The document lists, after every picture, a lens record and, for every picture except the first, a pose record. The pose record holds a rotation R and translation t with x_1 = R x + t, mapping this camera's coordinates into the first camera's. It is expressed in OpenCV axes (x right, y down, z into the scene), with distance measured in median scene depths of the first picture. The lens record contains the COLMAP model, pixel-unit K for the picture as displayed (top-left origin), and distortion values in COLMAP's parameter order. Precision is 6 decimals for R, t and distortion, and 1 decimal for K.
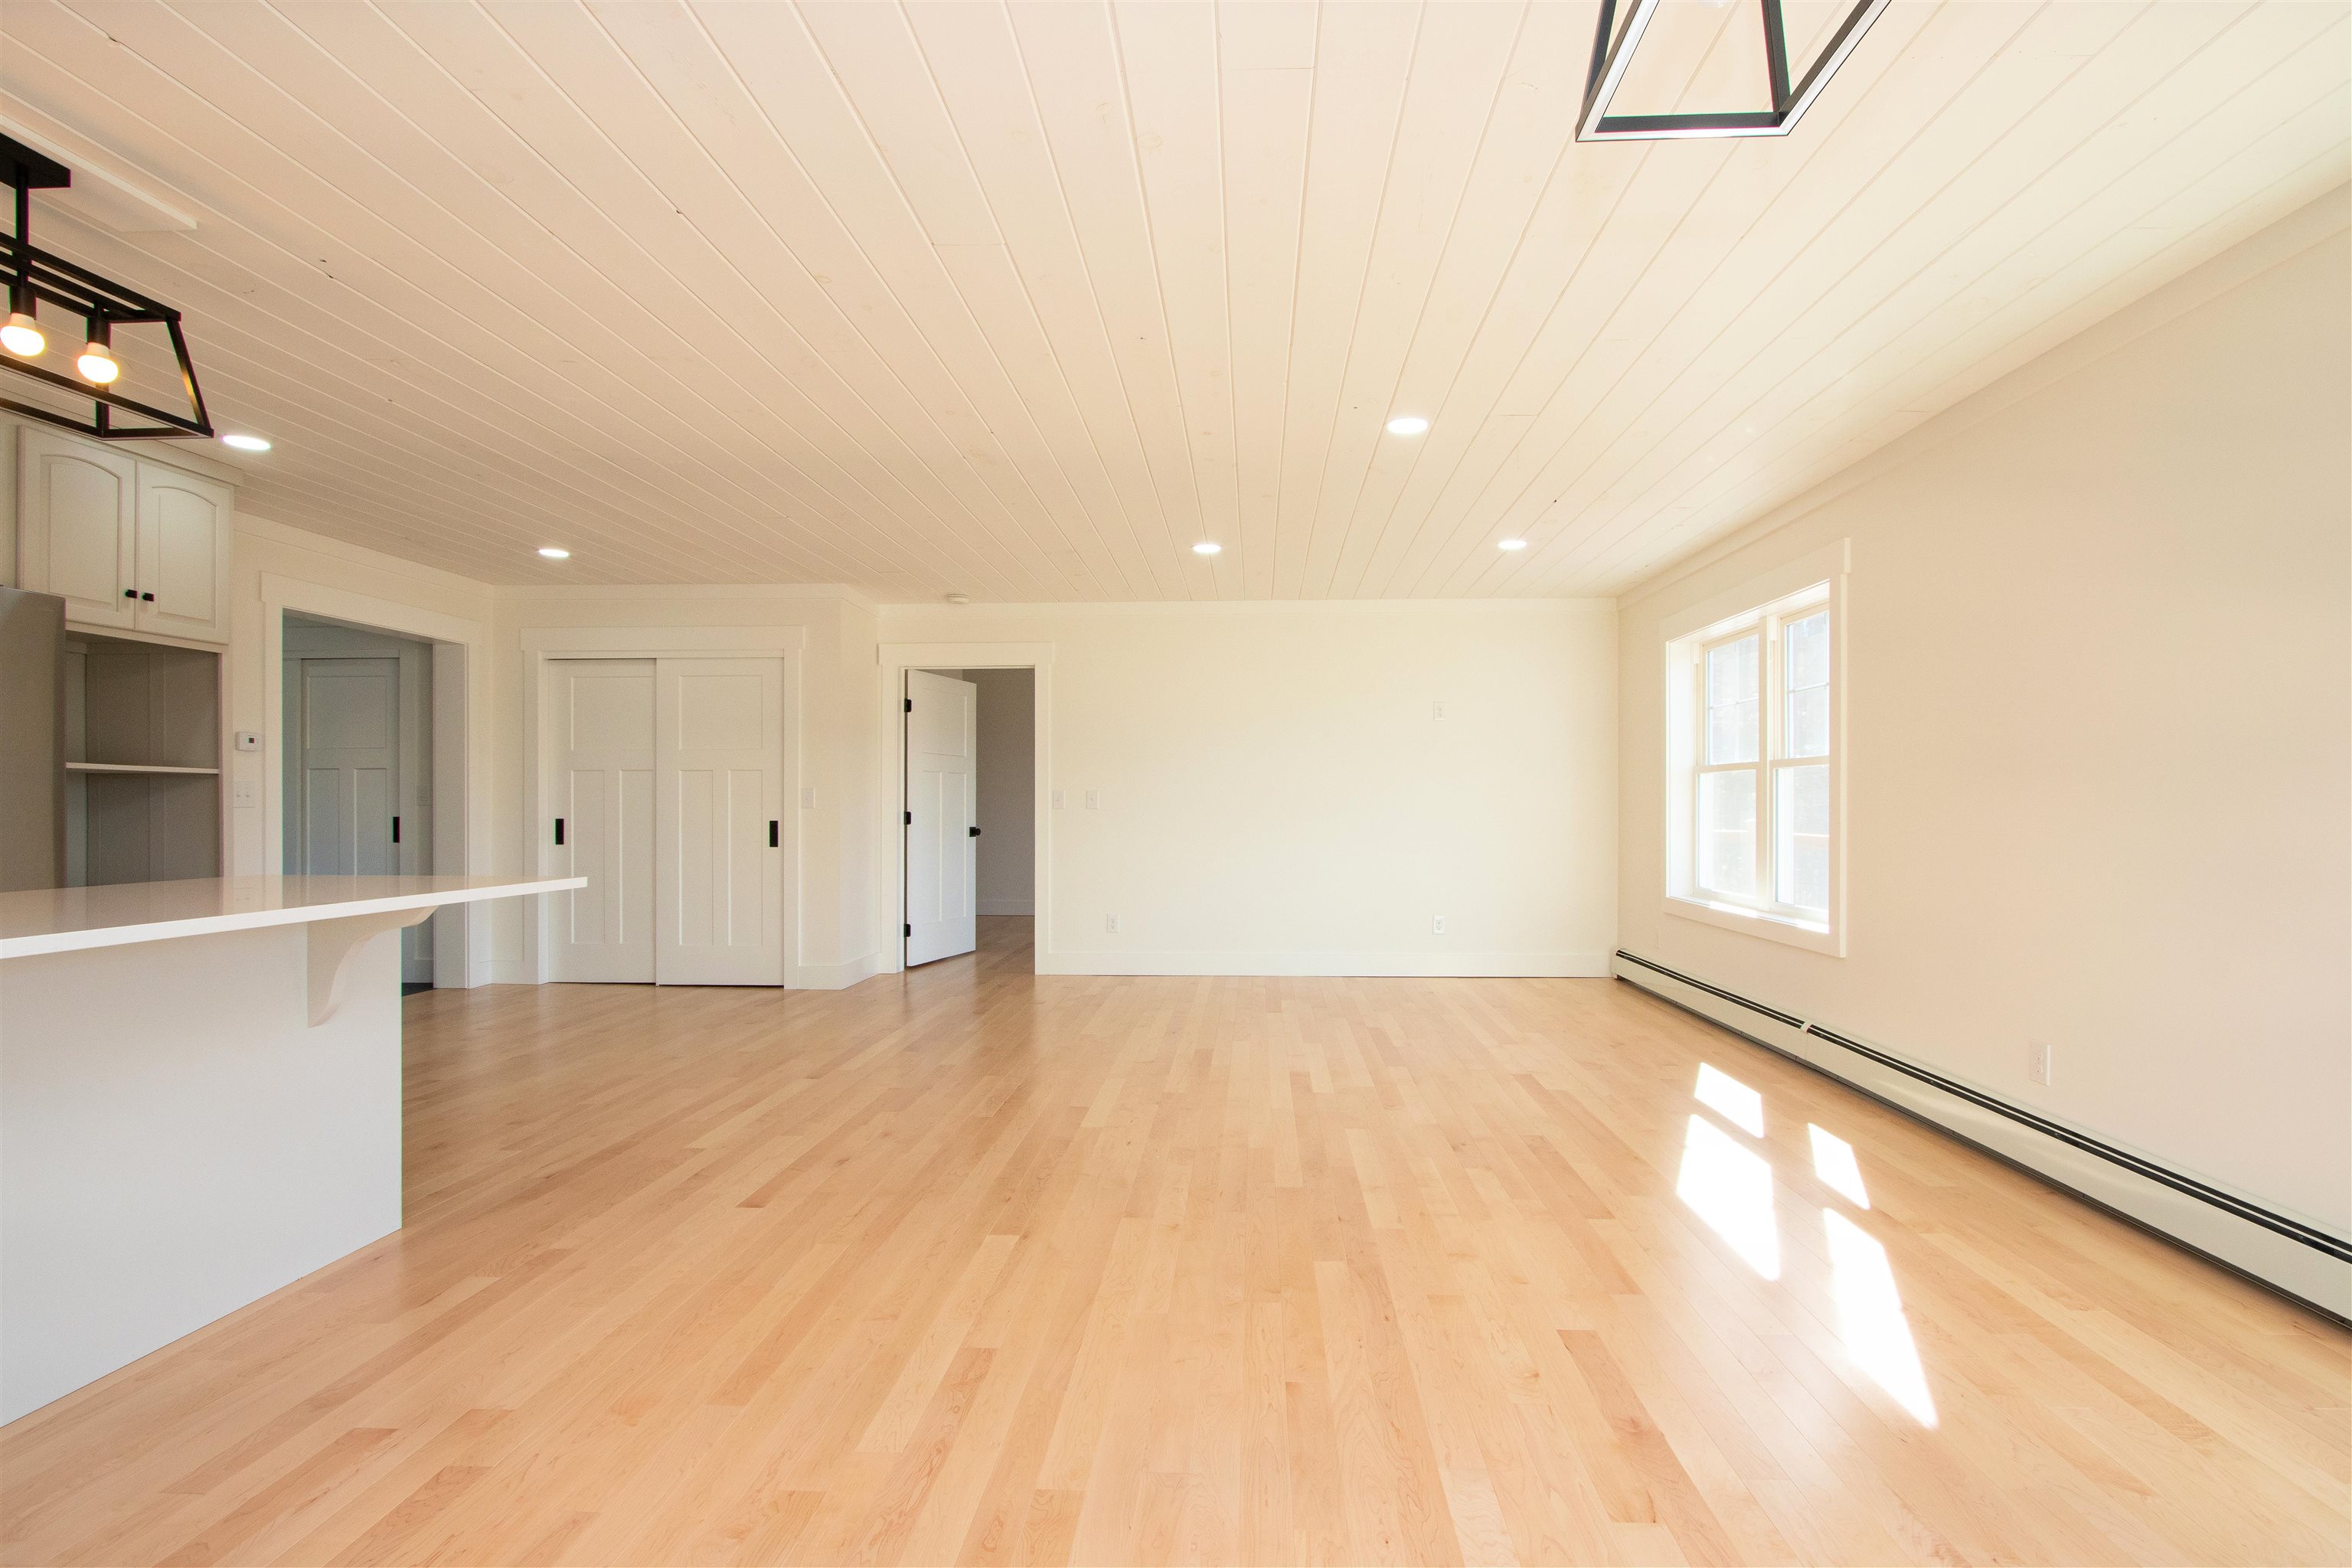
lens RADIAL K [[1092.2, 0, 1192.3], [0, 1092.2, 802.8], [0, 0, 1]] dist [-0.002042, 0.000416]
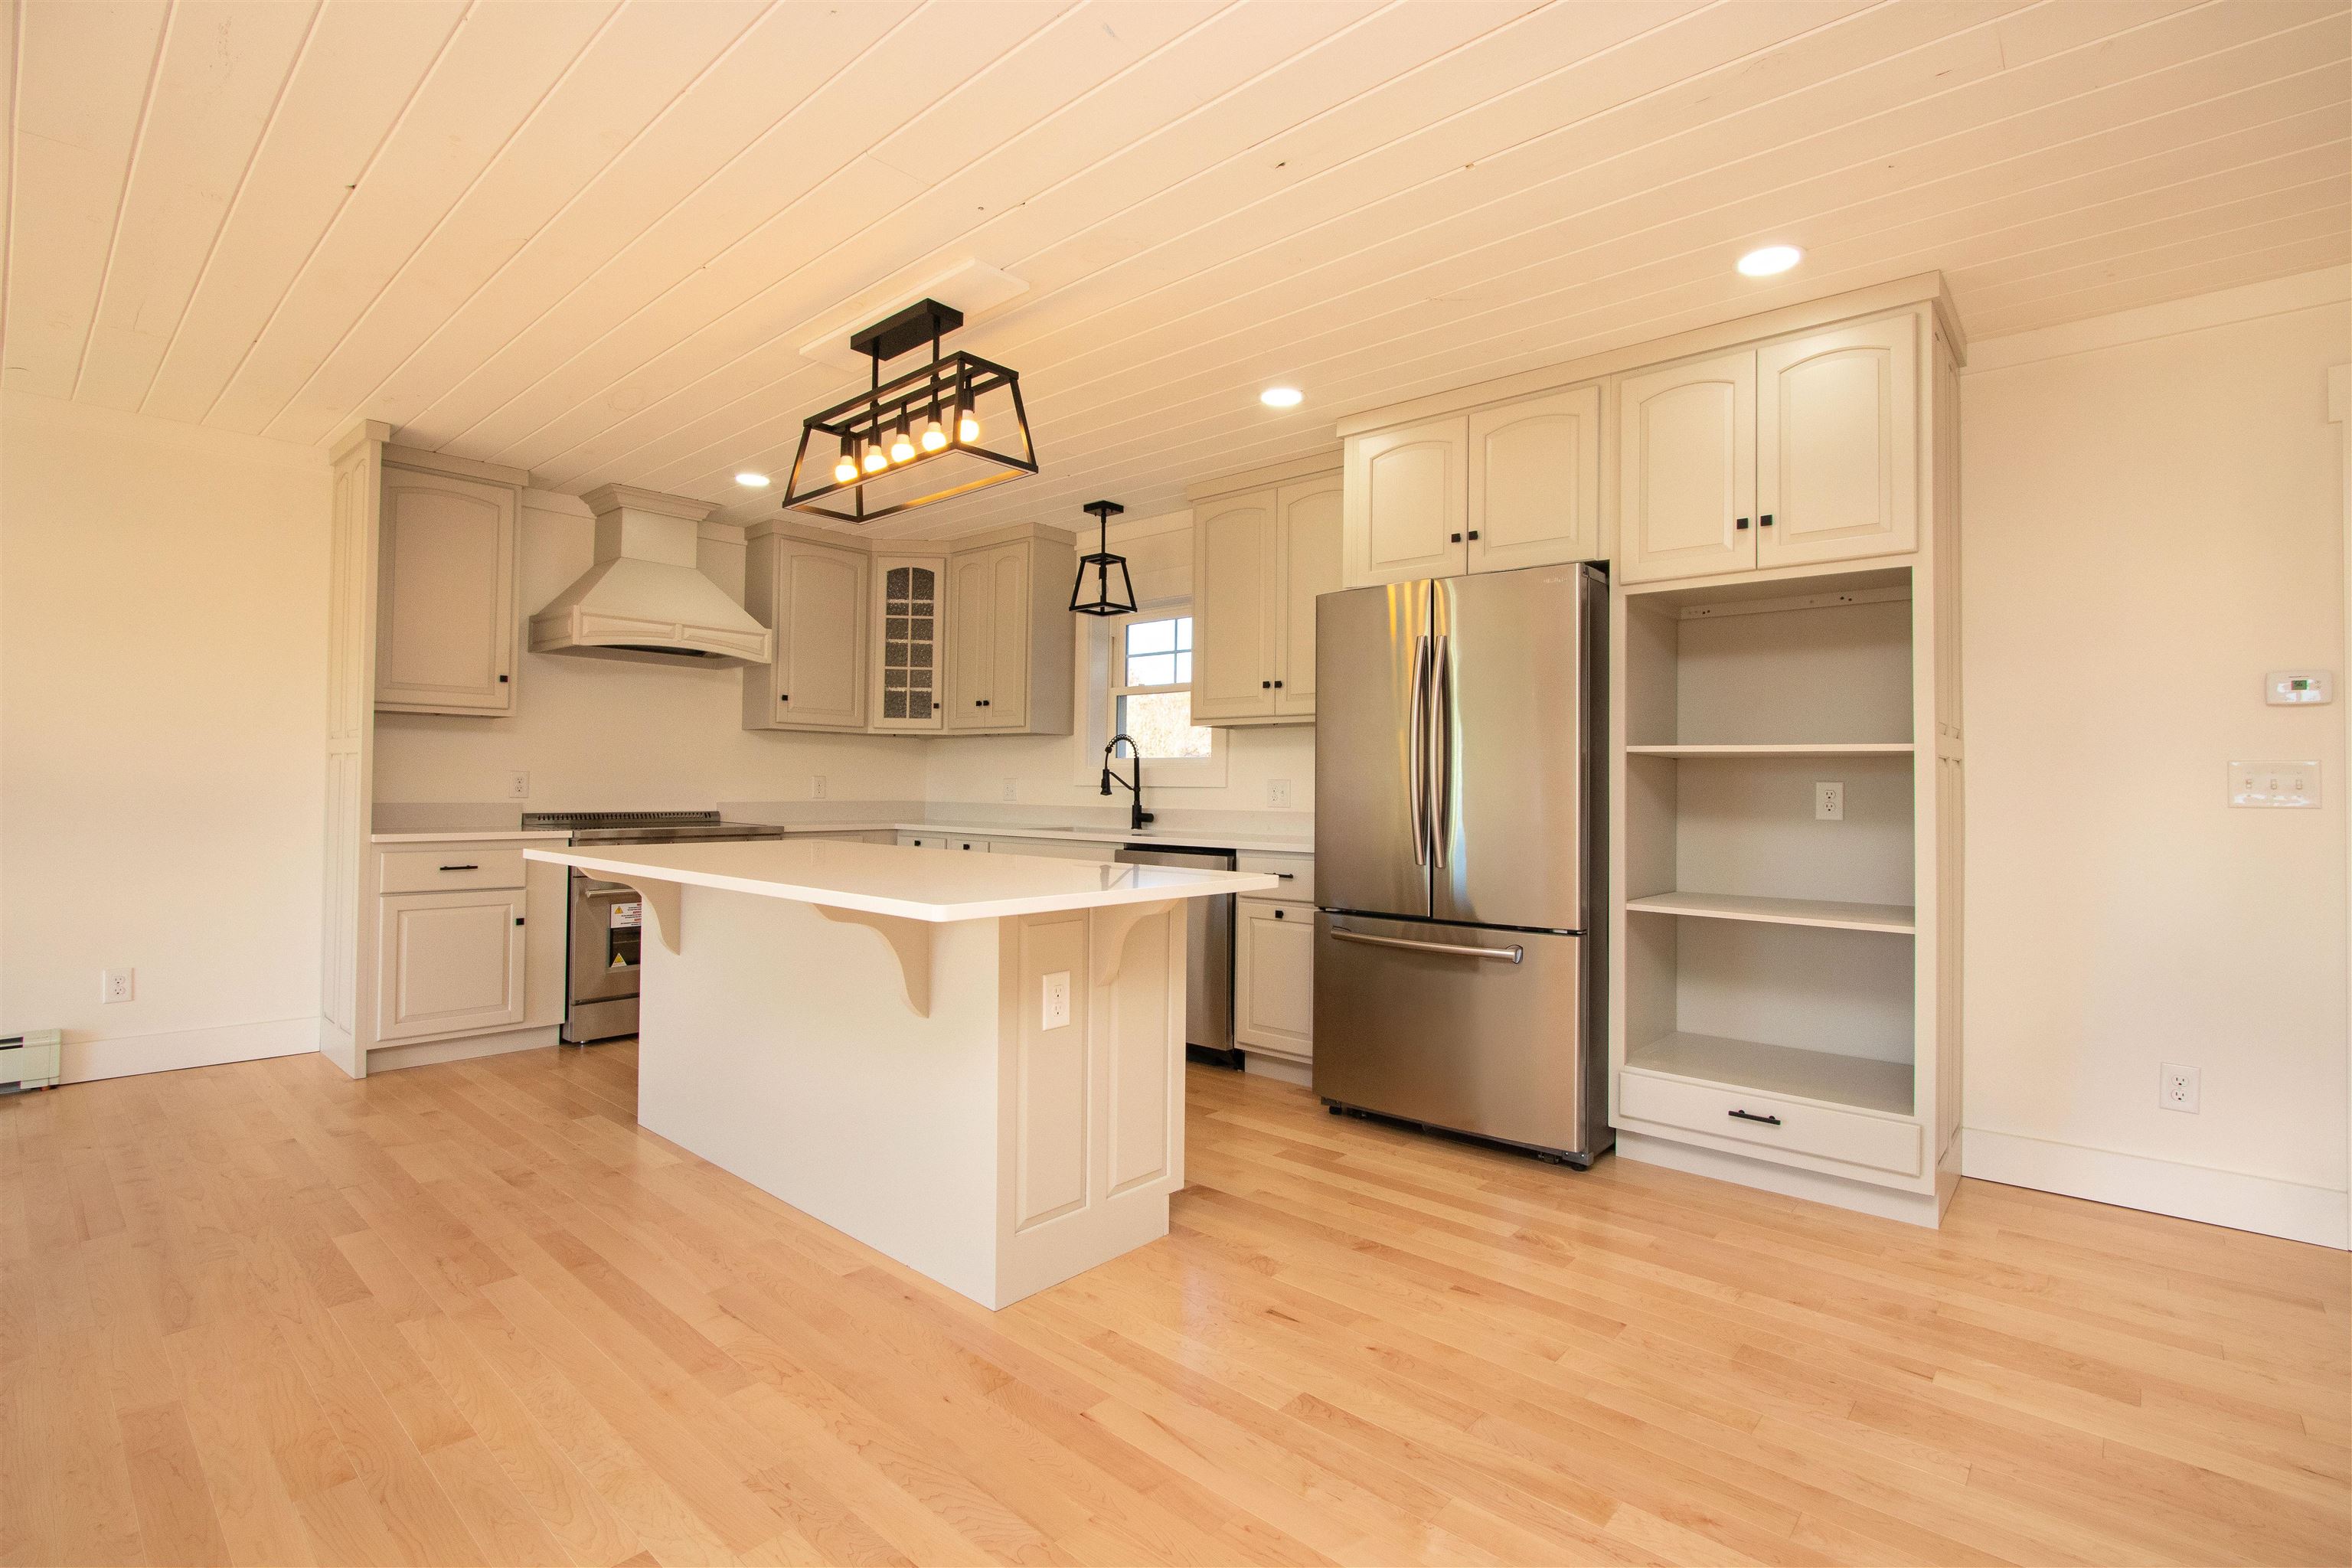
lens RADIAL K [[1095.1, 0, 1183.0], [0, 1095.1, 767.3], [0, 0, 1]] dist [0.001911, 0.000121]
pose [[-0.614637, -0.020858, -0.788535, -0.090241], [-0.010524, 0.999778, -0.018243, -0.000555], [0.788740, -0.002914, -0.614720, 0.888604]]
